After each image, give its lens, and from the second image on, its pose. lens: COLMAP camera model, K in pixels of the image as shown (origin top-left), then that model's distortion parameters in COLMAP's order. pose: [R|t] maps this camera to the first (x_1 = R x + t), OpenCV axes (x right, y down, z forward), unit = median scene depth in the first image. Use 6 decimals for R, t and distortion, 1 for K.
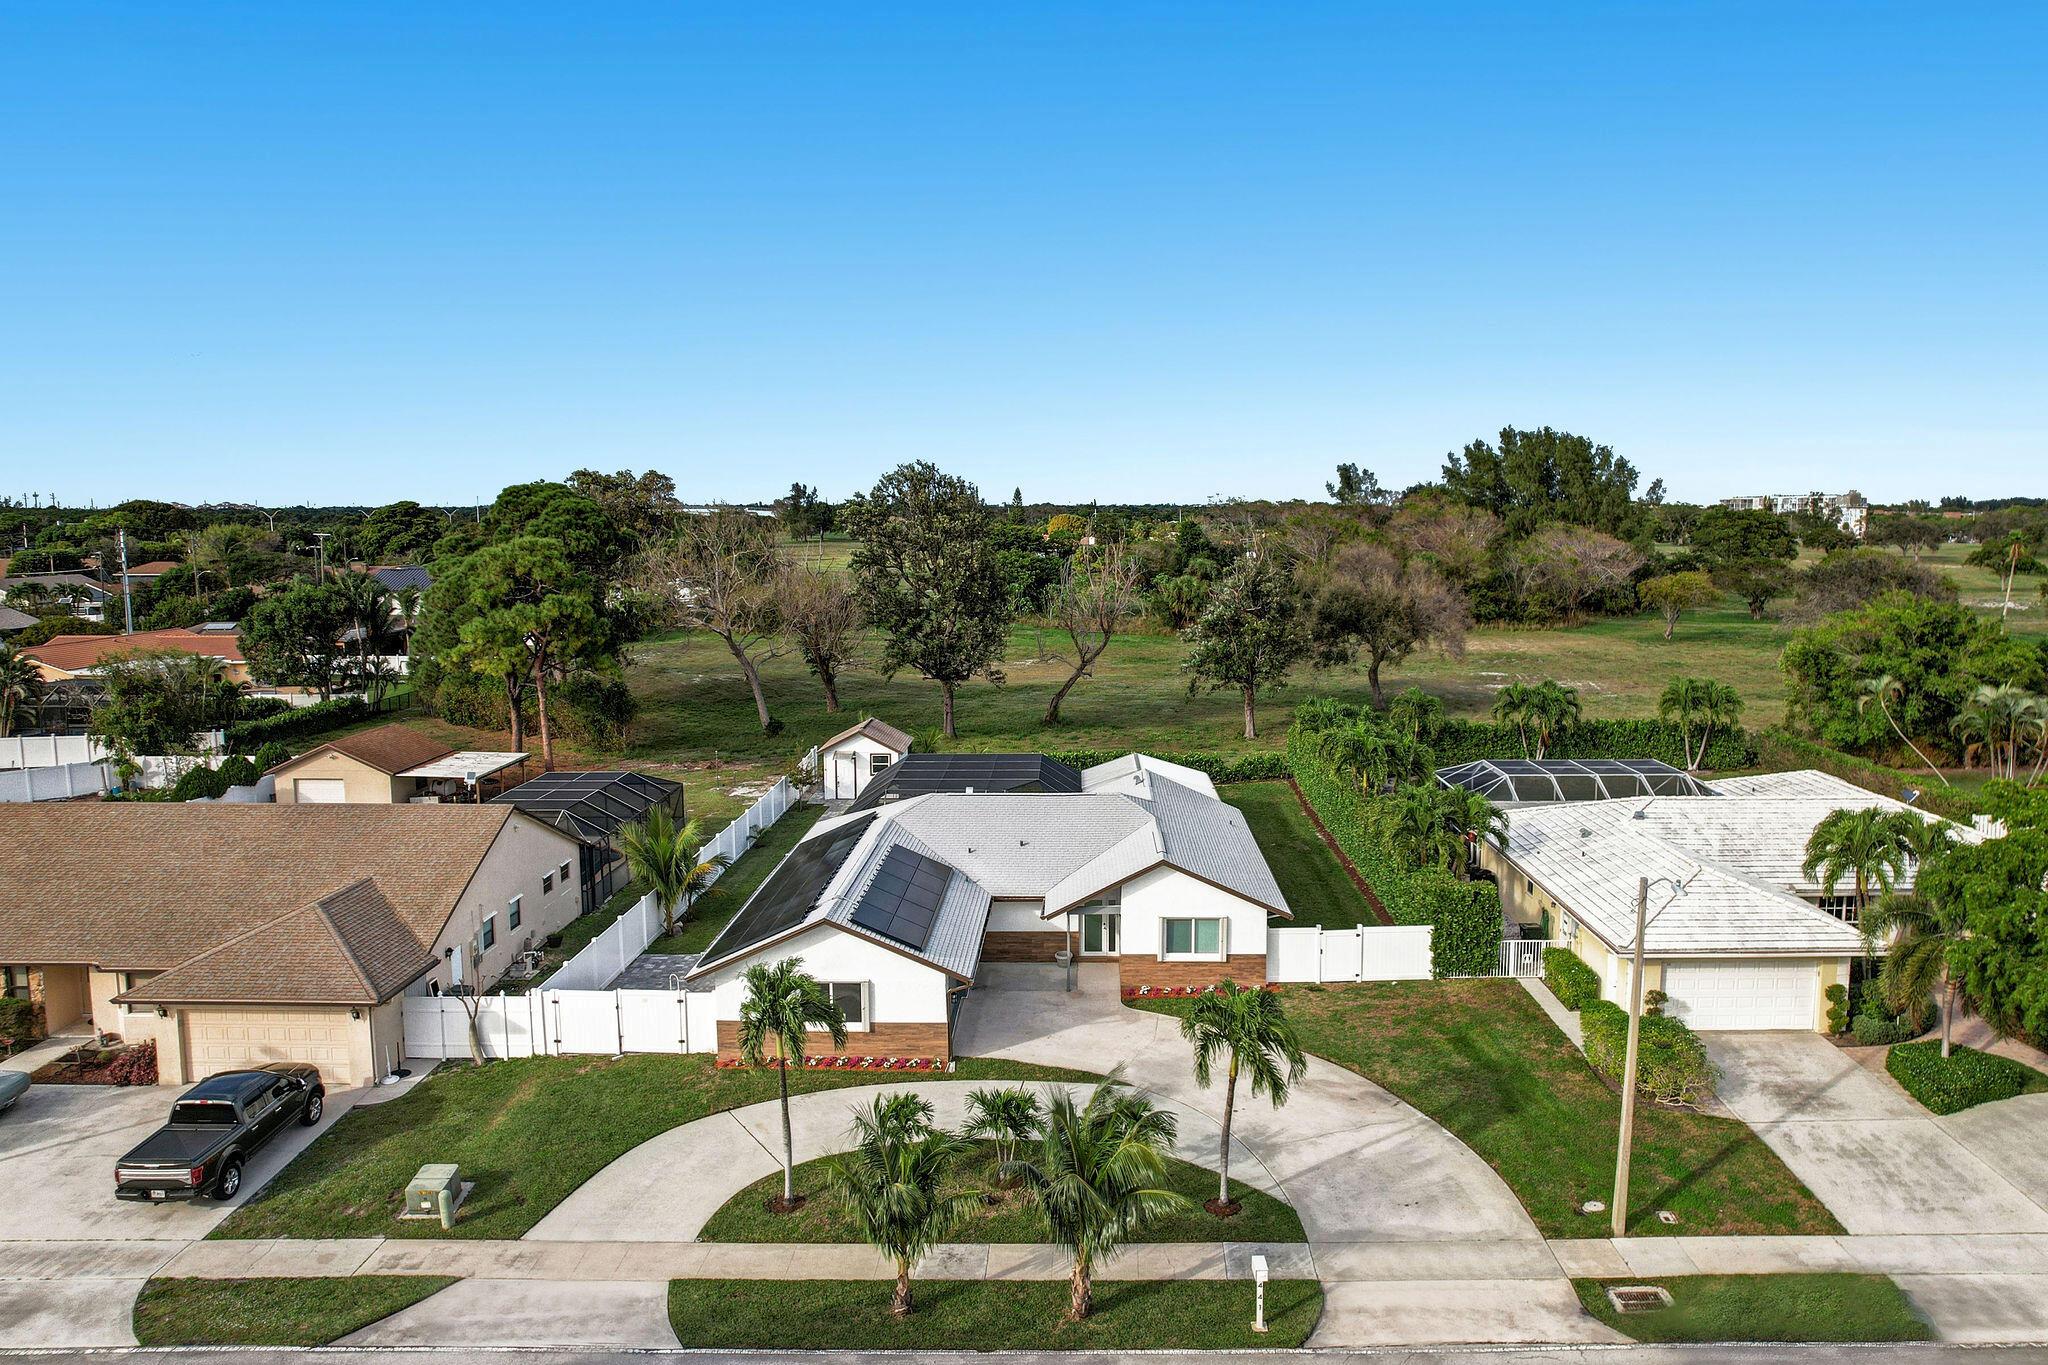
lens RADIAL K [[1535.6, 0, 1024.0], [0, 1535.6, 682.5], [0, 0, 1]] dist [-0.010136, -0.003872]
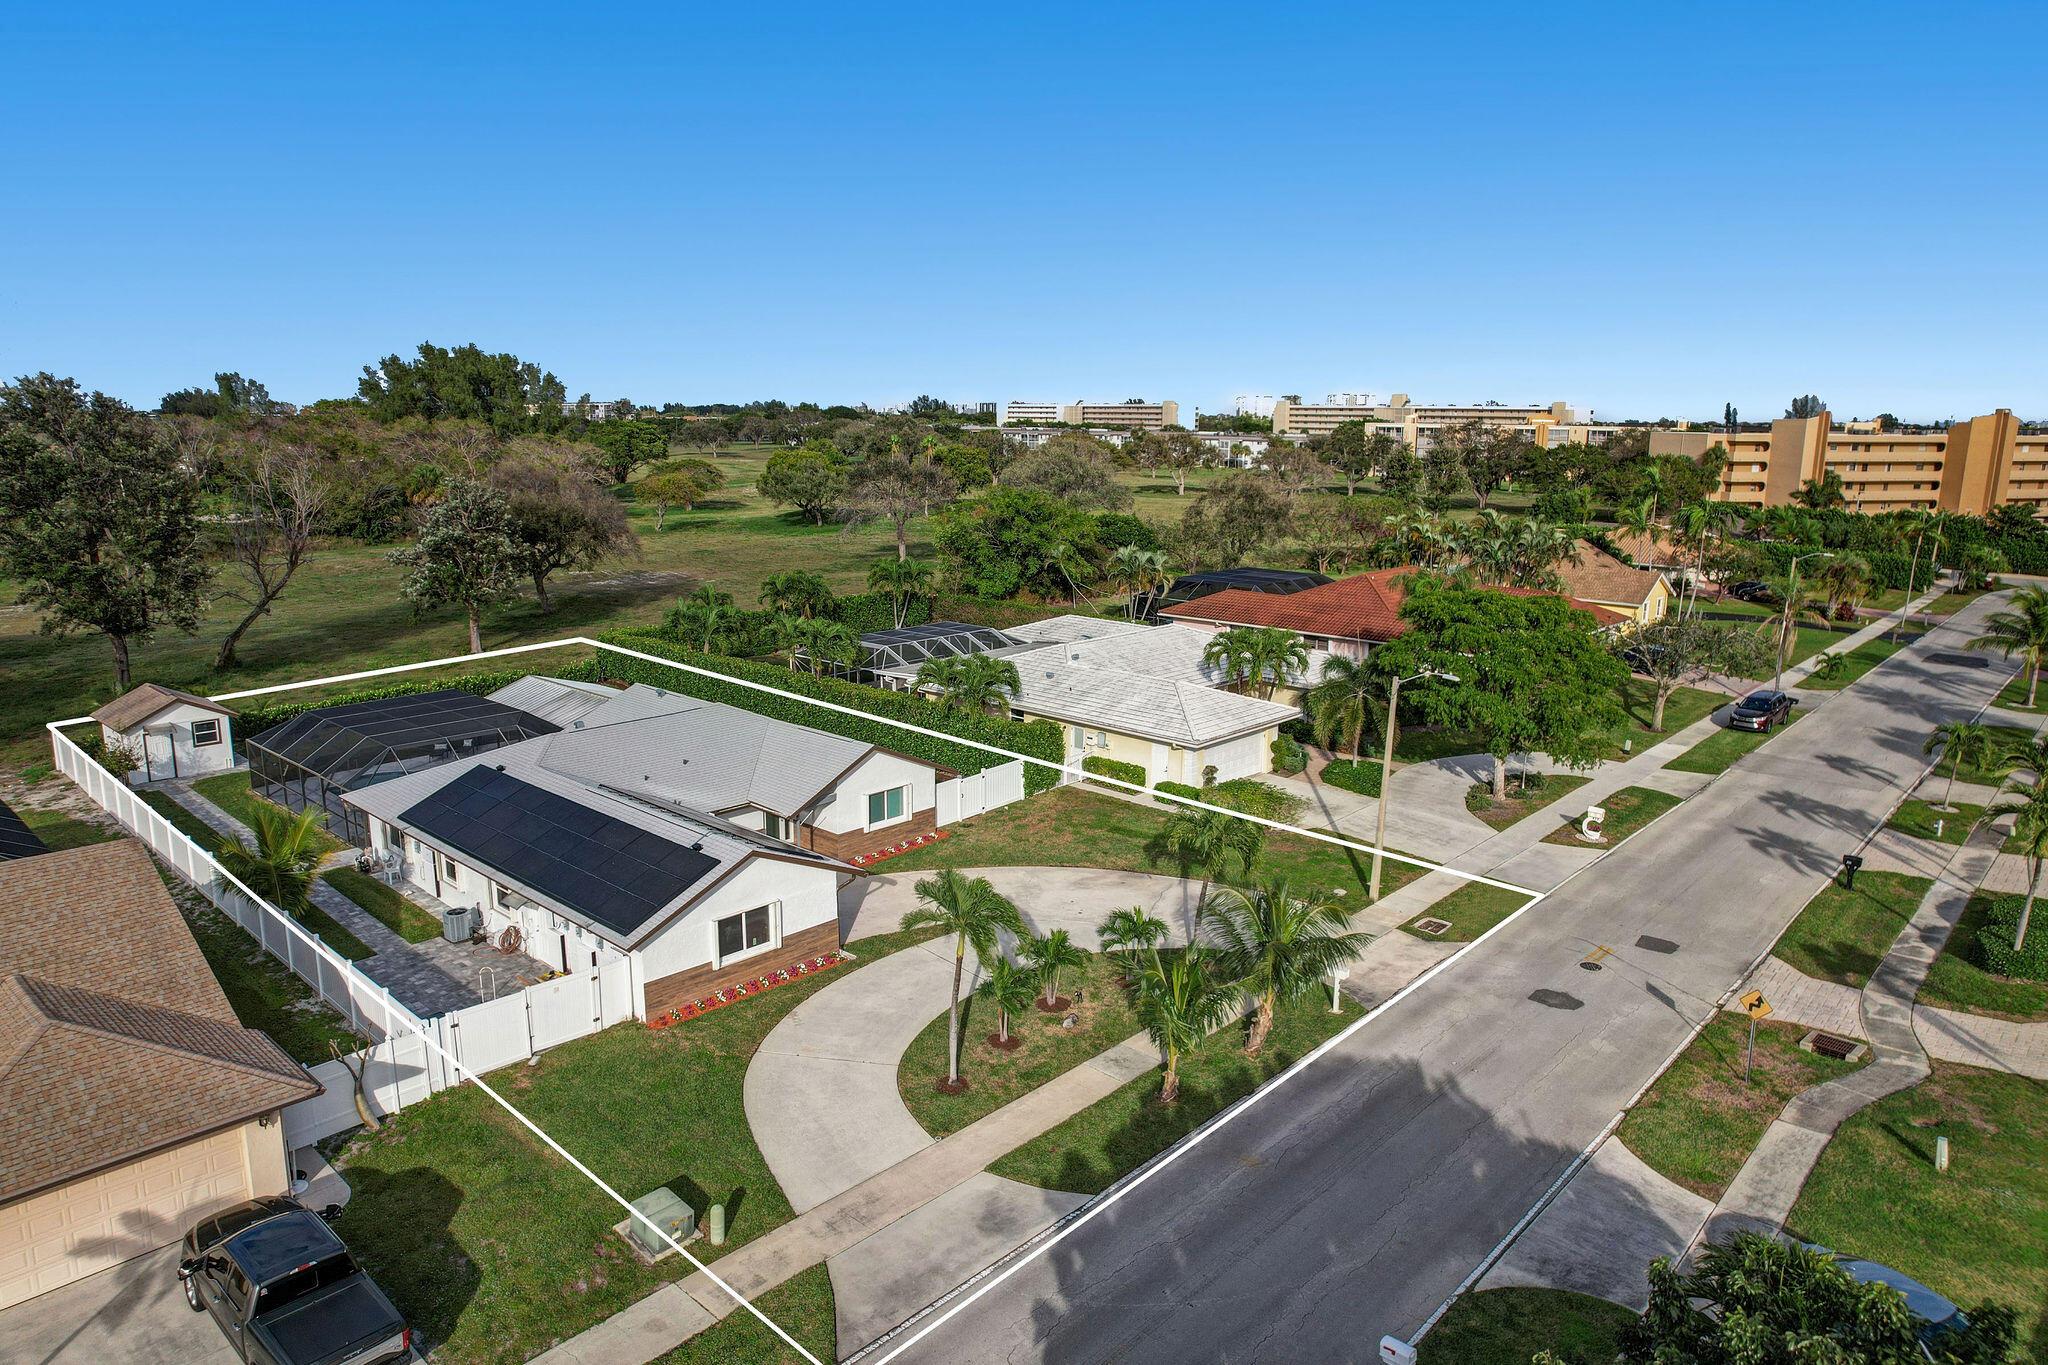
lens RADIAL K [[1349.5, 0, 1024.0], [0, 1349.5, 682.5], [0, 0, 1]] dist [-0.004255, -0.000263]
pose [[0.662411, -0.153269, 0.733294, -0.263806], [0.089909, 0.988037, 0.125297, -0.023077], [-0.743726, -0.017068, 0.668266, 0.101712]]
